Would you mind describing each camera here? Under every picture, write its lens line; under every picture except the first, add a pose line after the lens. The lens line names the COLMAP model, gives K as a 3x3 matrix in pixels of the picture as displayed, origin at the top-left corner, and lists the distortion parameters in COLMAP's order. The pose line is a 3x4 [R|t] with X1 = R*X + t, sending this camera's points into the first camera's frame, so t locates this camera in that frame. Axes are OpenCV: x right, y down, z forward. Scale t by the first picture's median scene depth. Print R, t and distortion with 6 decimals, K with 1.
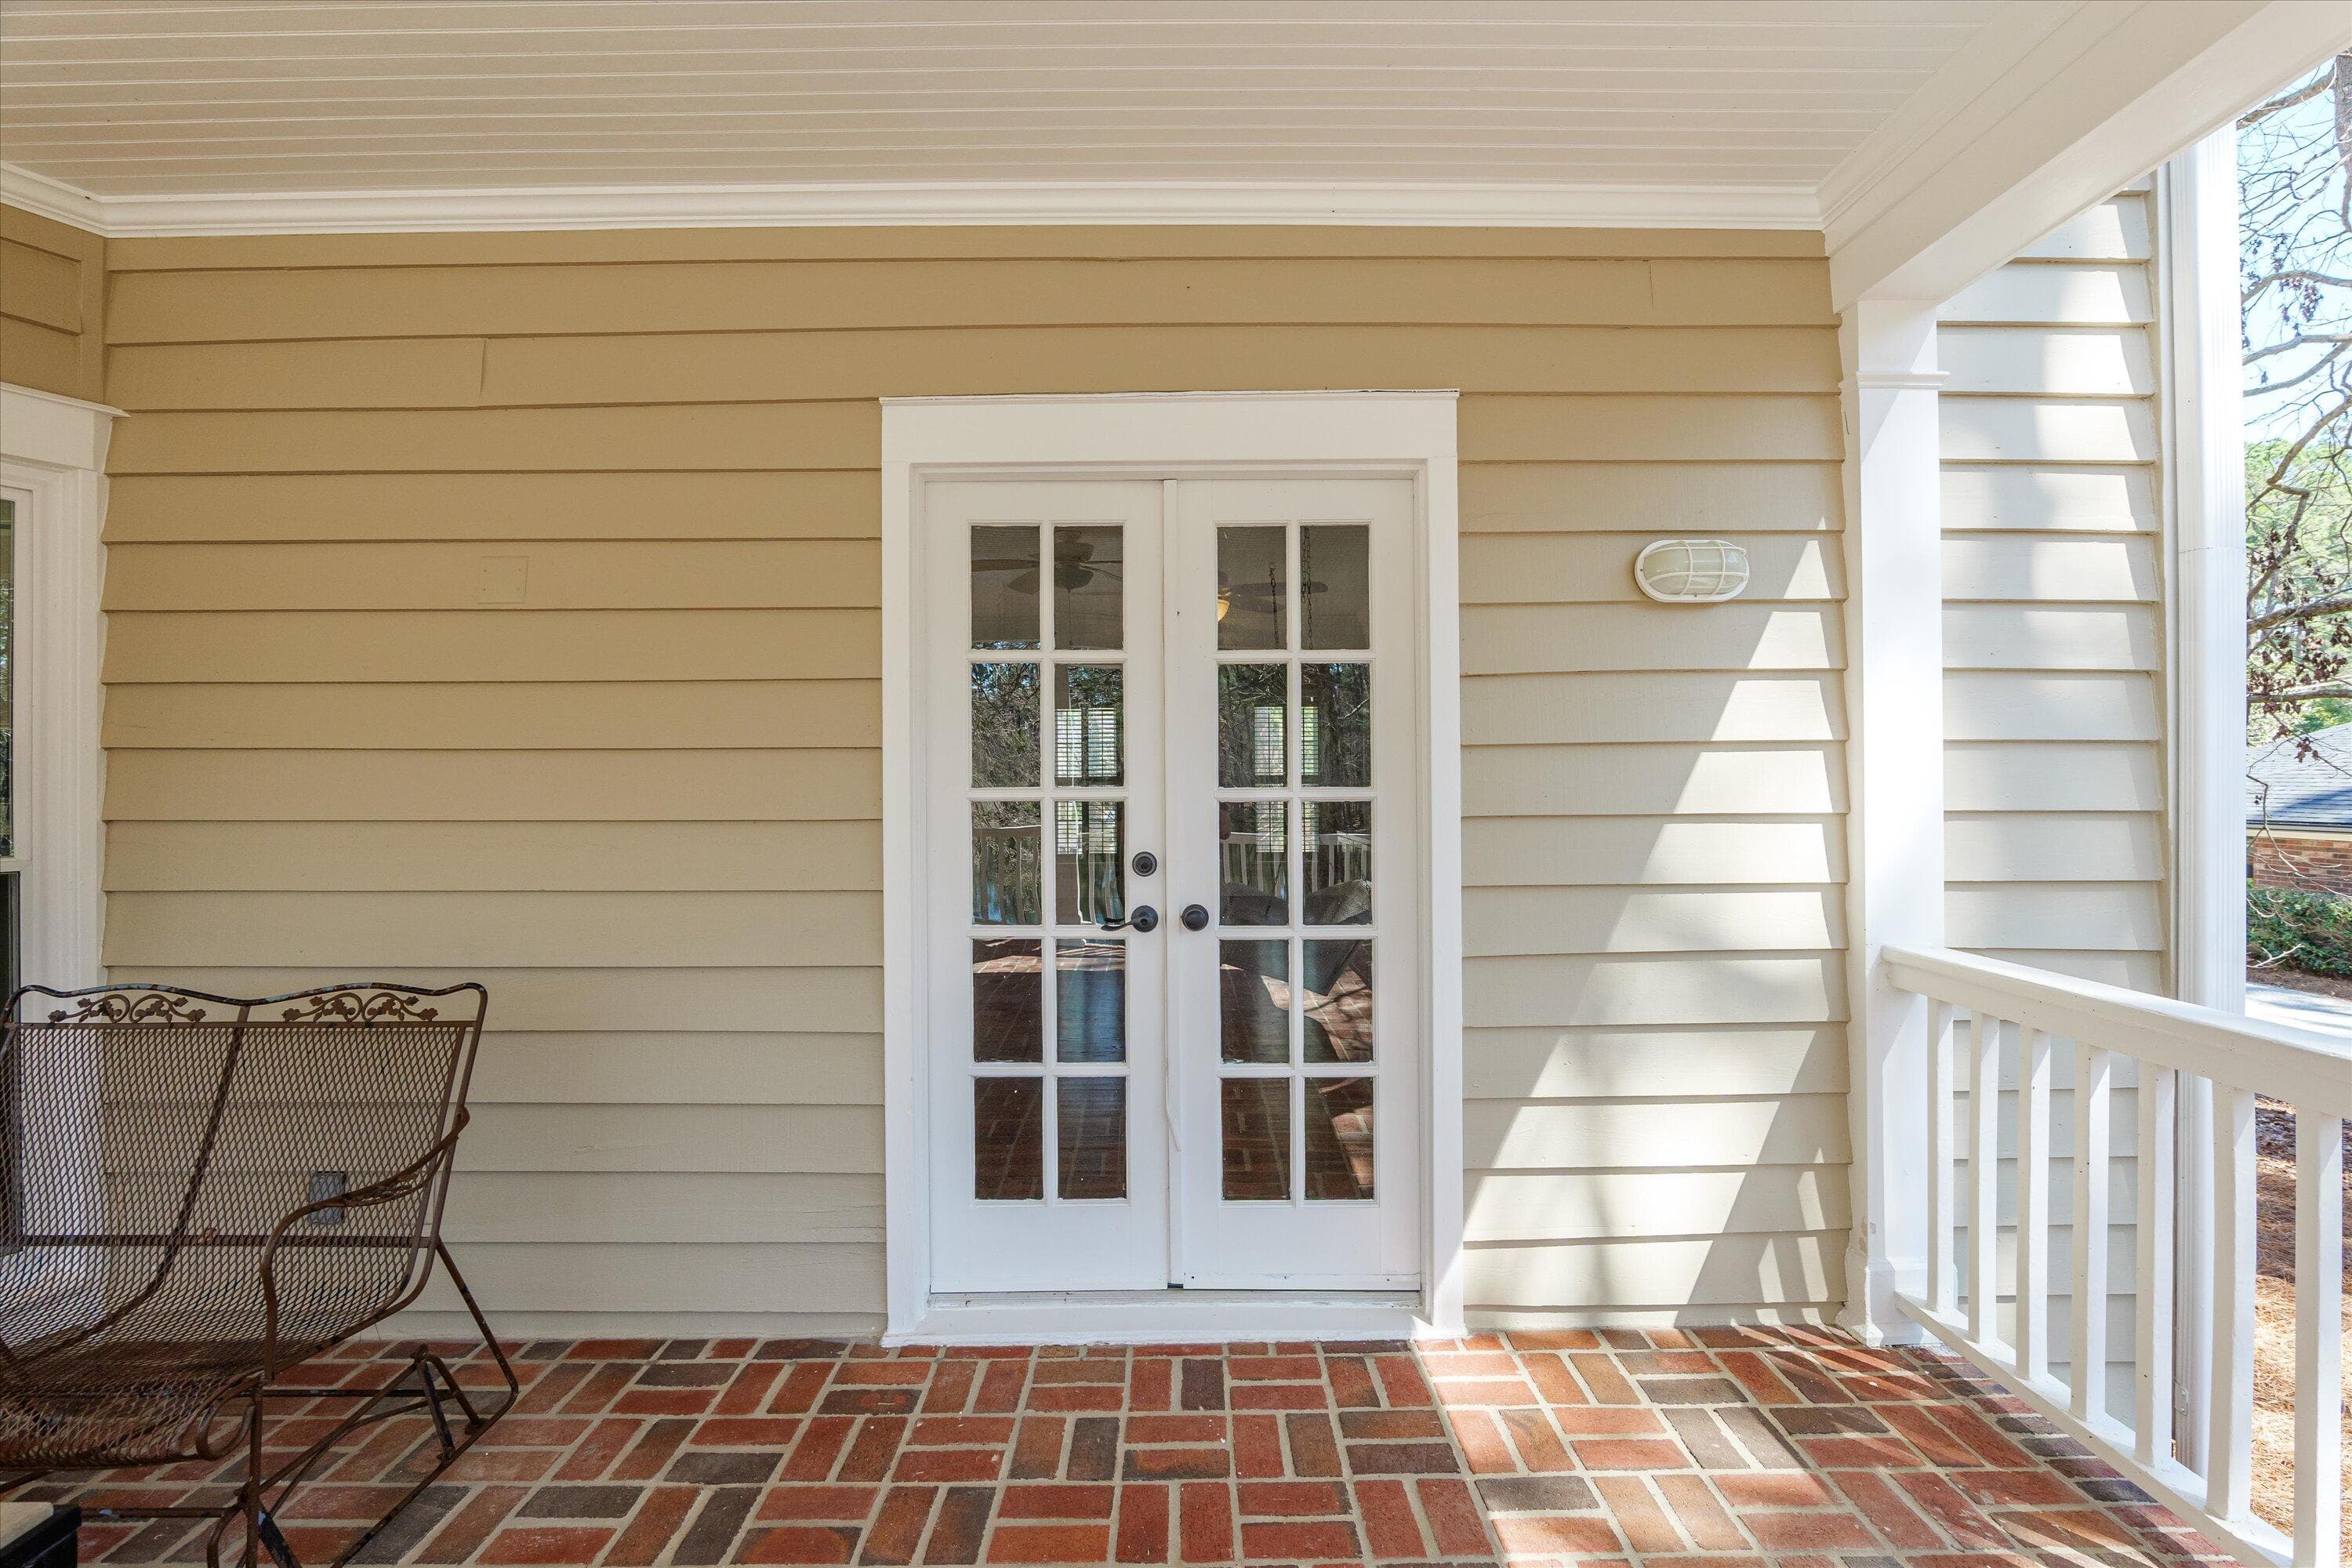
lens RADIAL K [[1080.6, 0, 1183.1], [0, 1080.6, 783.6], [0, 0, 1]] dist [-0.018689, 0.000686]
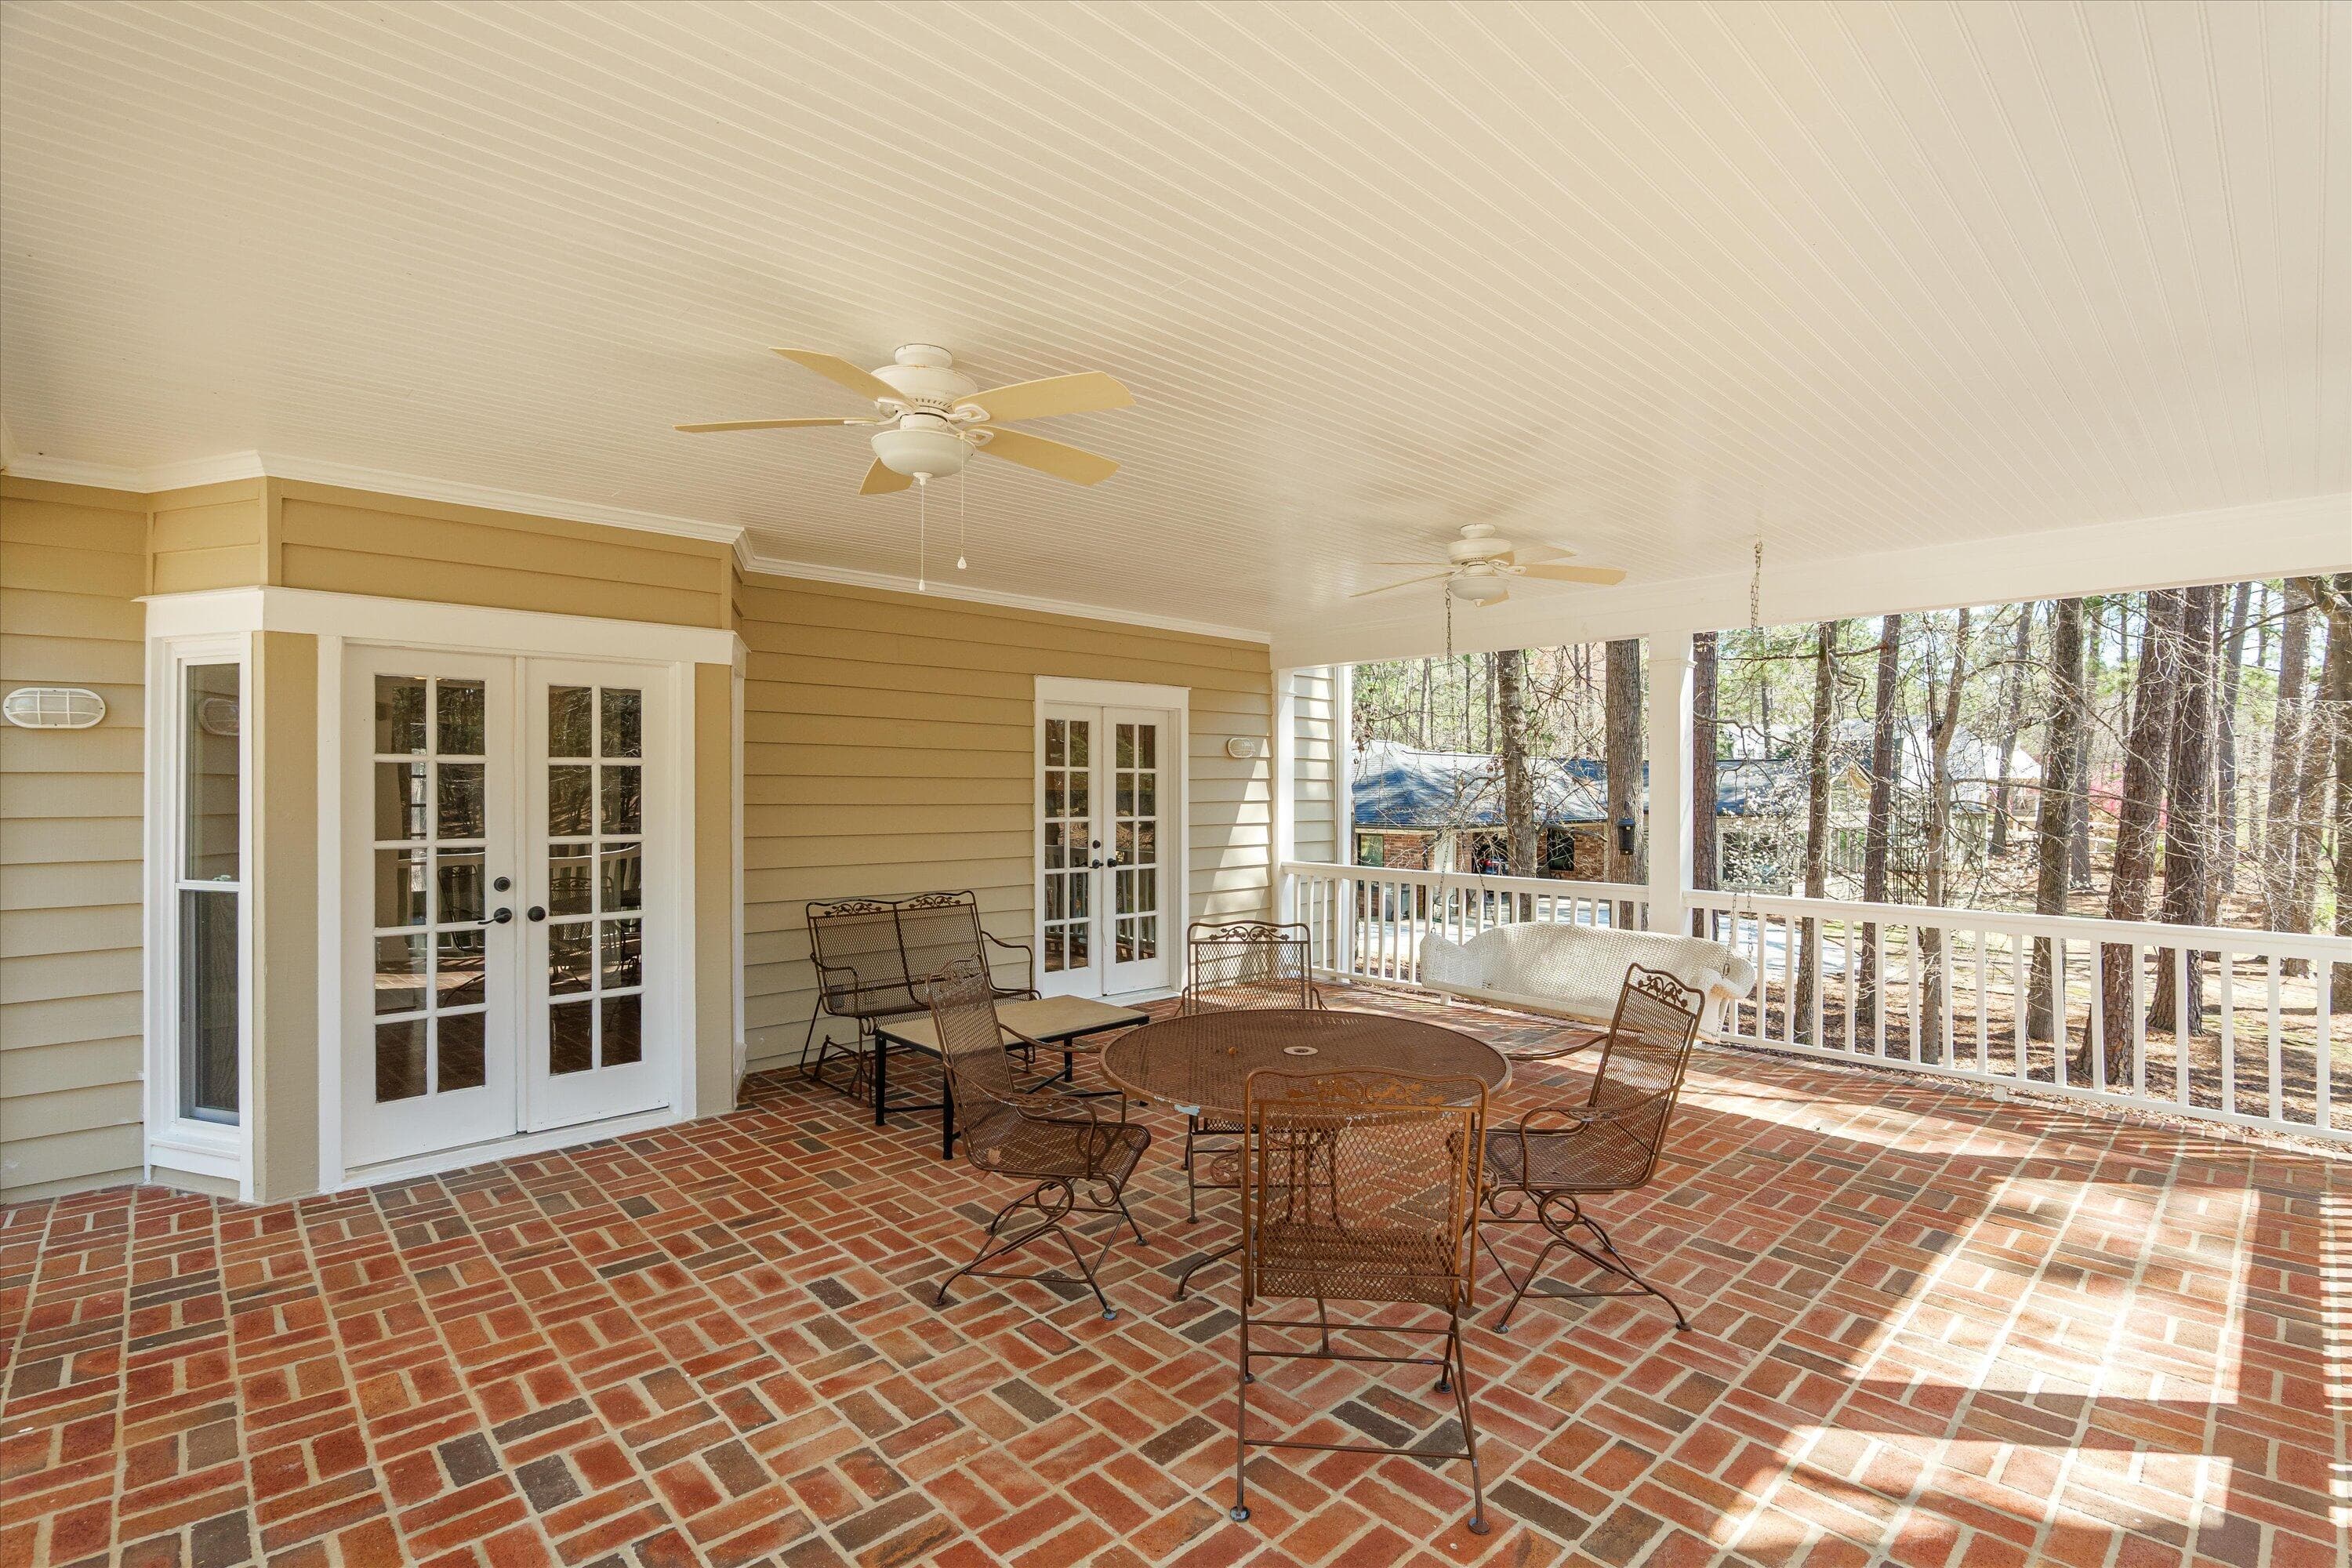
lens RADIAL K [[1080.6, 0, 1167.5], [0, 1080.6, 789.0], [0, 0, 1]] dist [-0.018689, 0.000686]
pose [[0.737516, 0.006835, 0.675296, -1.794006], [0.000191, 0.999947, -0.010329, -0.040142], [-0.675330, 0.007747, 0.737475, -1.185654]]
